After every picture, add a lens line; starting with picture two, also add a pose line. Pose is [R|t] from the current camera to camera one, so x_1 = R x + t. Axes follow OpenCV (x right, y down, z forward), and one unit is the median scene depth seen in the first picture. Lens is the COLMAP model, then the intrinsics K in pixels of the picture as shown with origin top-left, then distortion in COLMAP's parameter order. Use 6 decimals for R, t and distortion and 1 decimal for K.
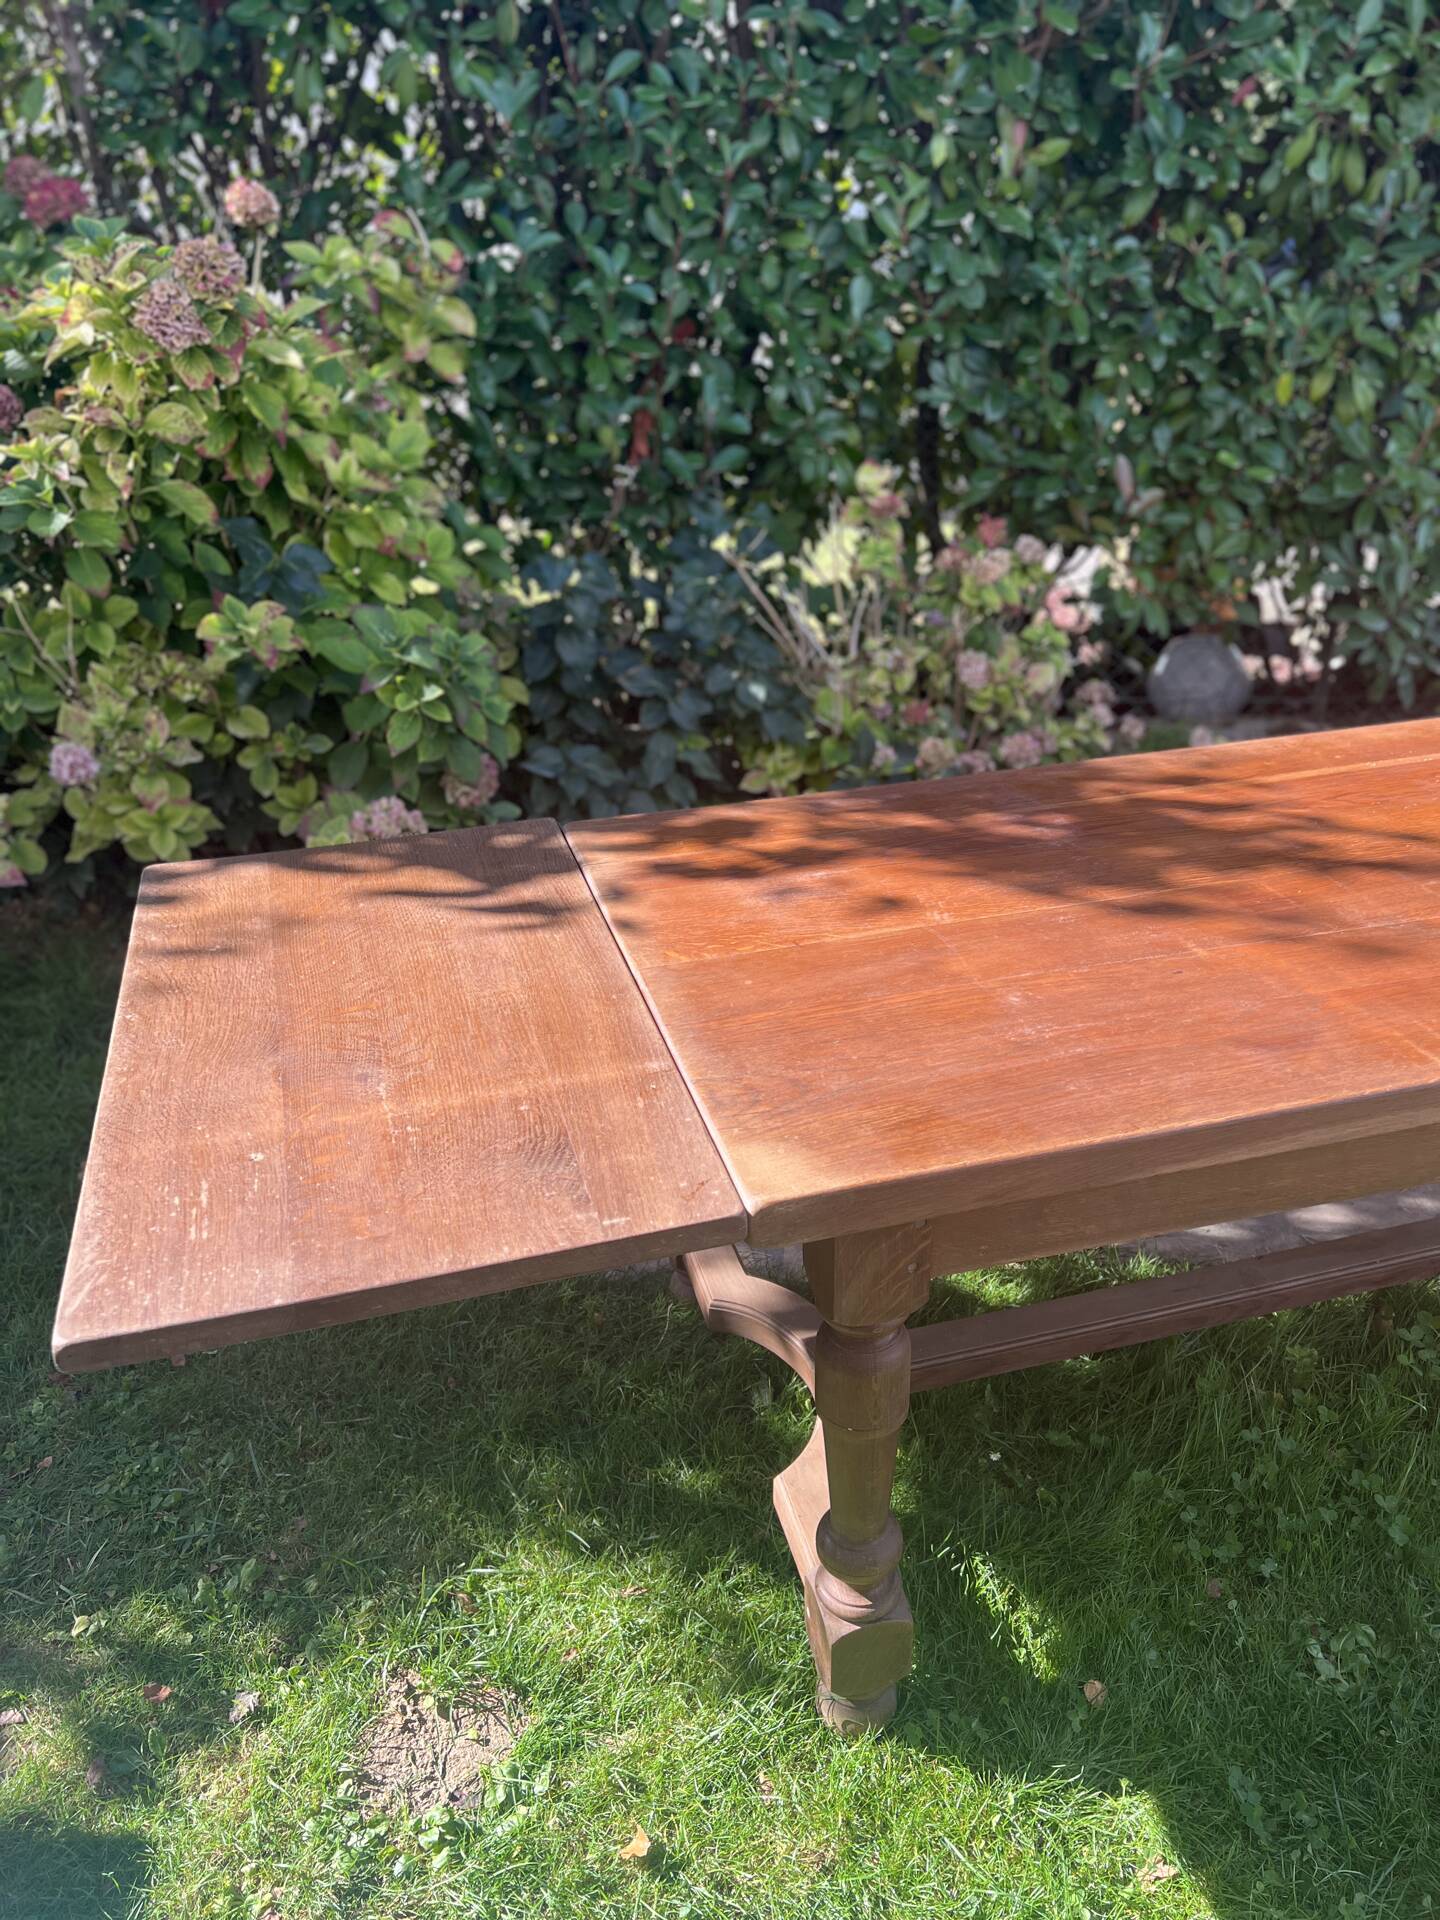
lens RADIAL K [[1448.2, 0, 734.4], [0, 1448.2, 956.7], [0, 0, 1]] dist [0.052356, -0.054296]
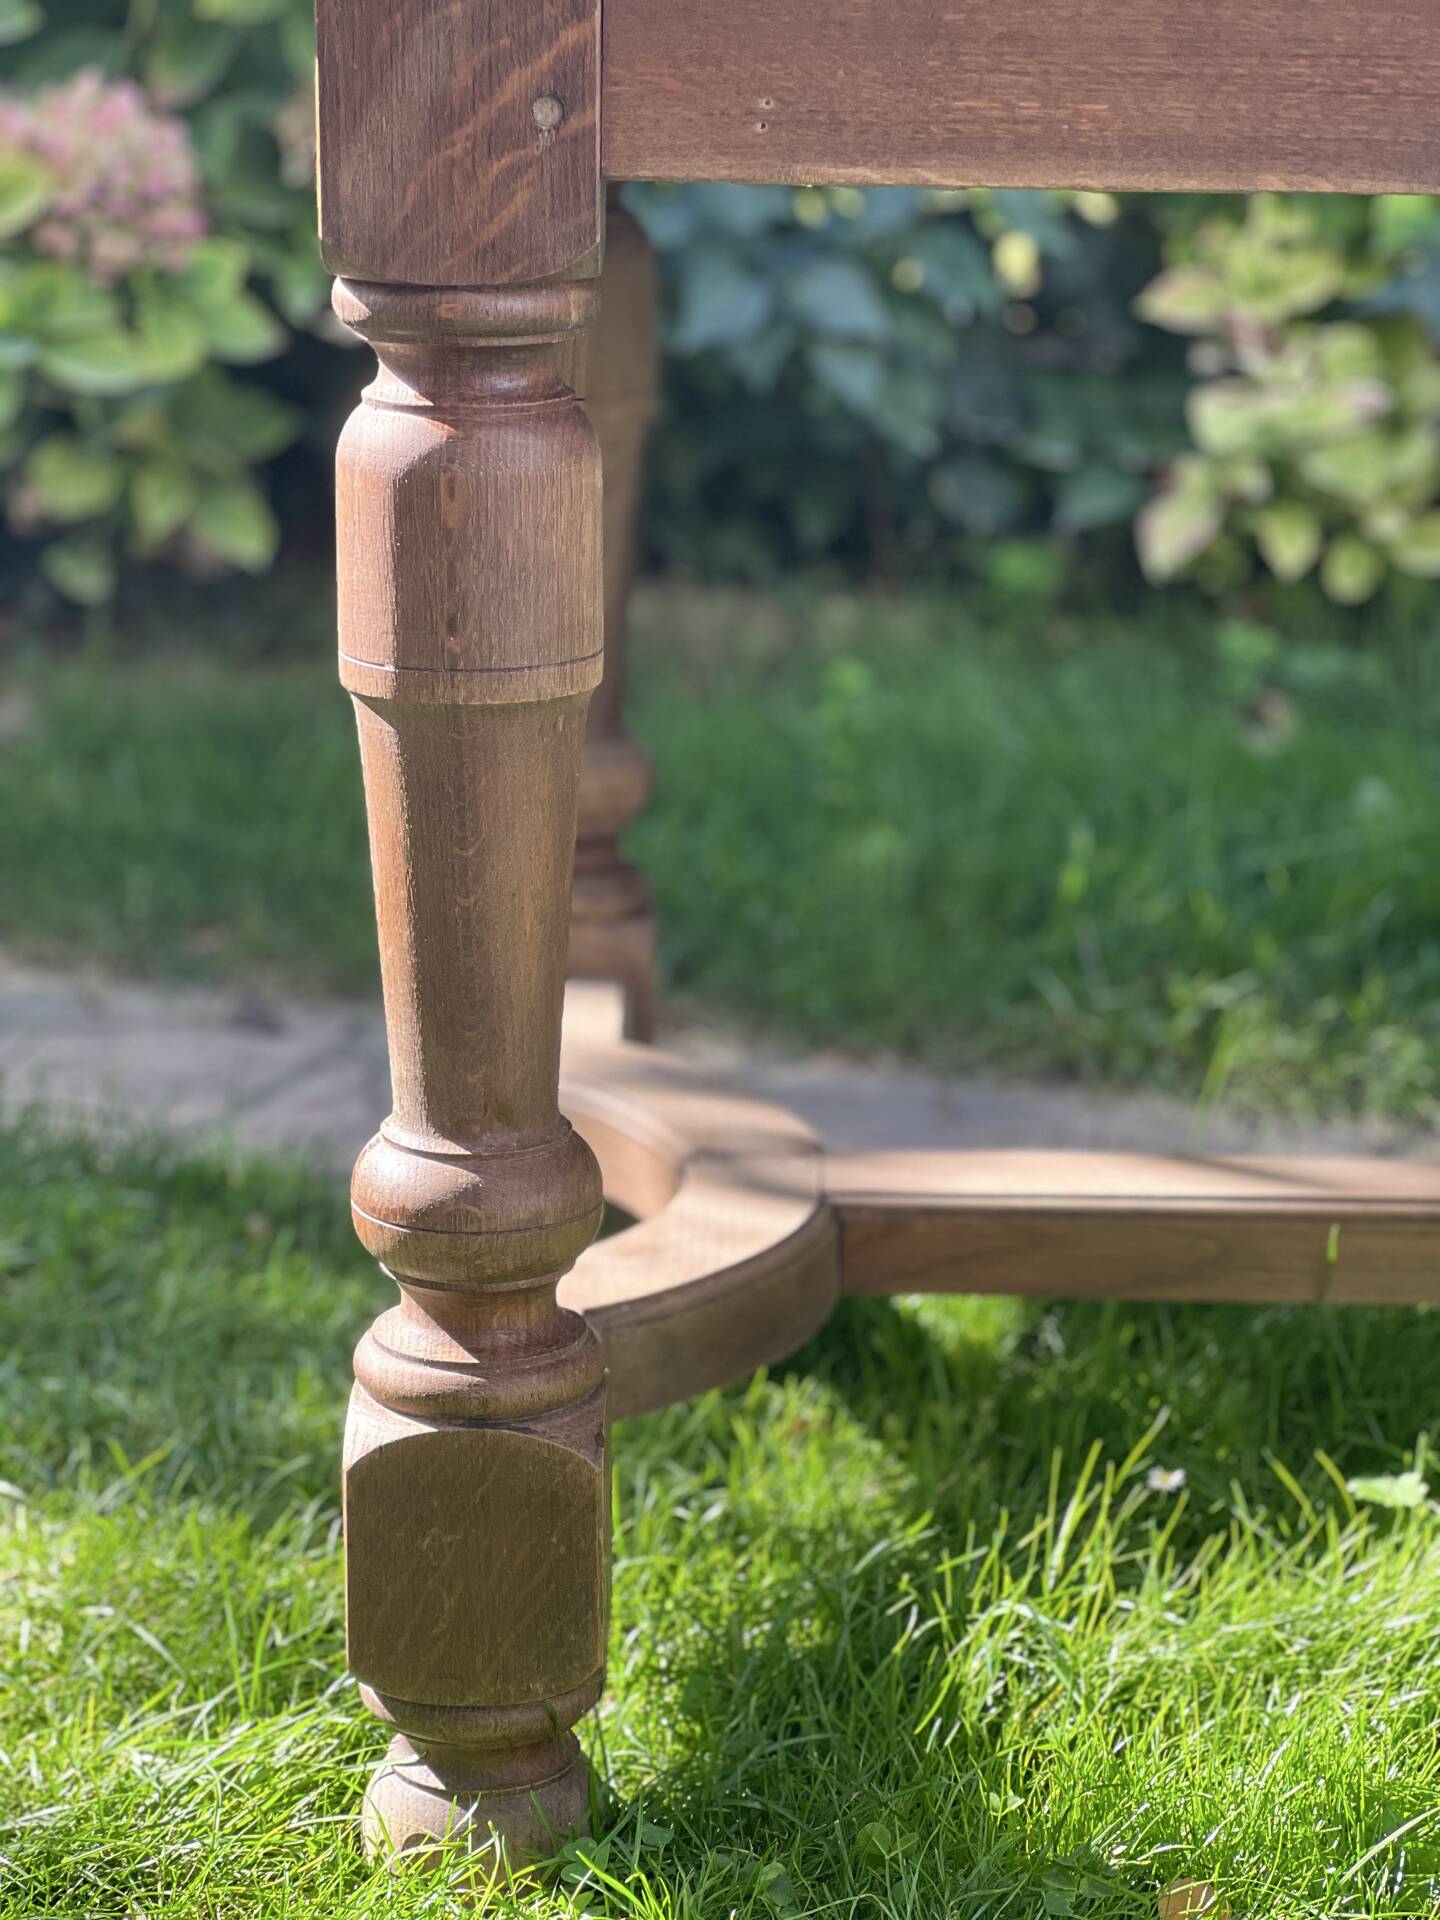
lens RADIAL K [[4314.7, 0, 762.0], [0, 4314.7, 958.2], [0, 0, 1]] dist [-0.032903, 1.003356]
pose [[0.963600, 0.097632, -0.248882, 0.198638], [-0.150256, 0.967767, -0.202113, 0.269477], [0.221127, 0.232152, 0.947211, 0.019056]]
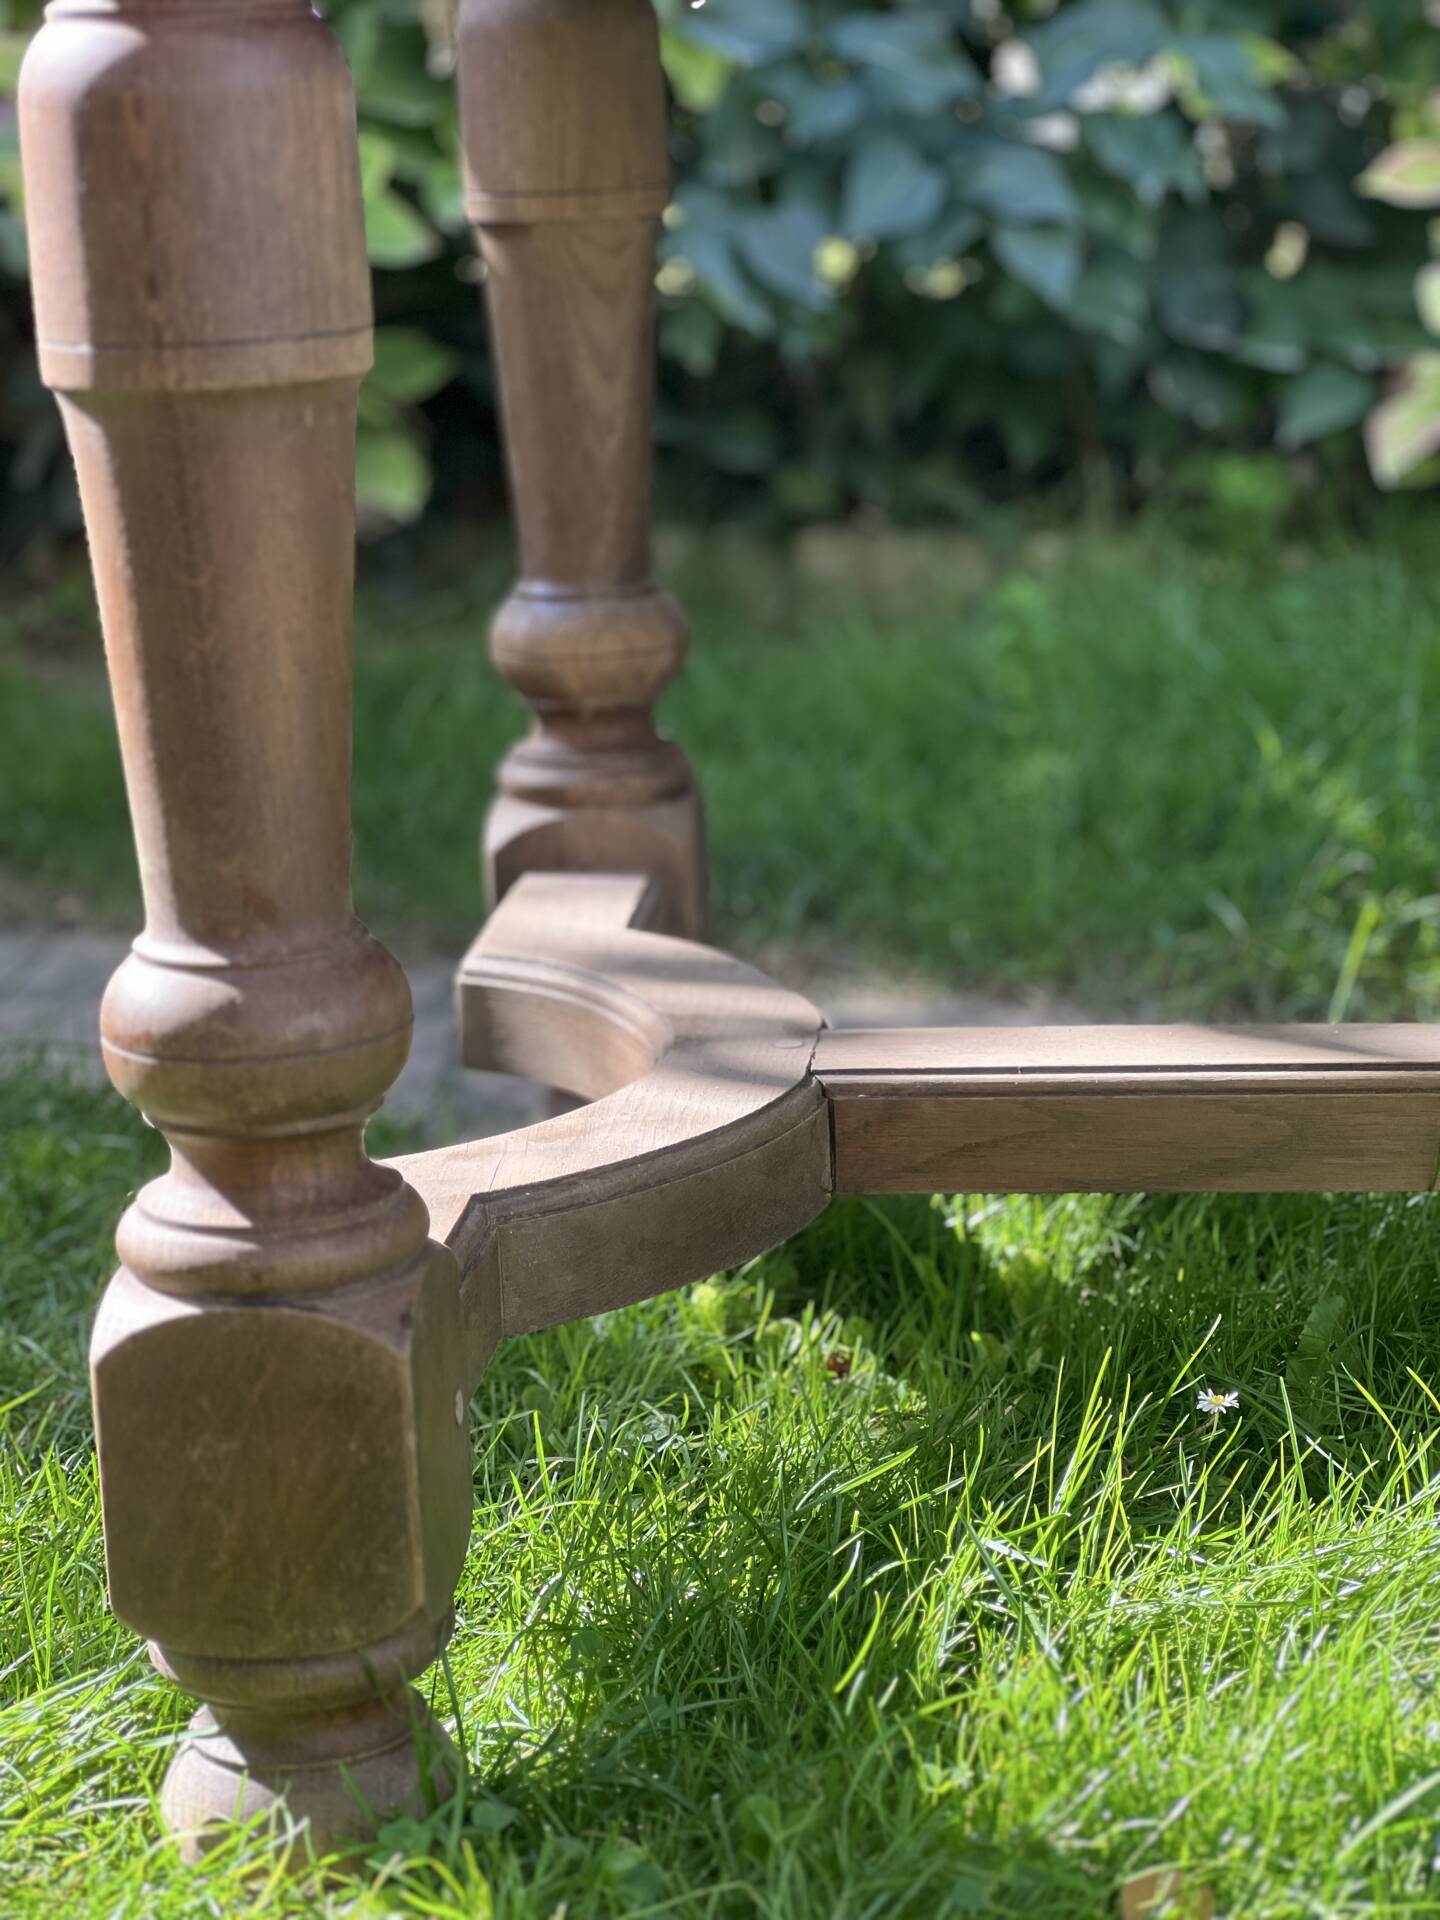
lens RADIAL K [[4314.7, 0, 762.0], [0, 4314.7, 958.2], [0, 0, 1]] dist [-0.032903, 1.003356]
pose [[0.933153, 0.062852, -0.353943, 0.232336], [-0.146351, 0.965729, -0.214357, 0.273882], [0.328340, 0.251828, 0.910371, 0.138737]]
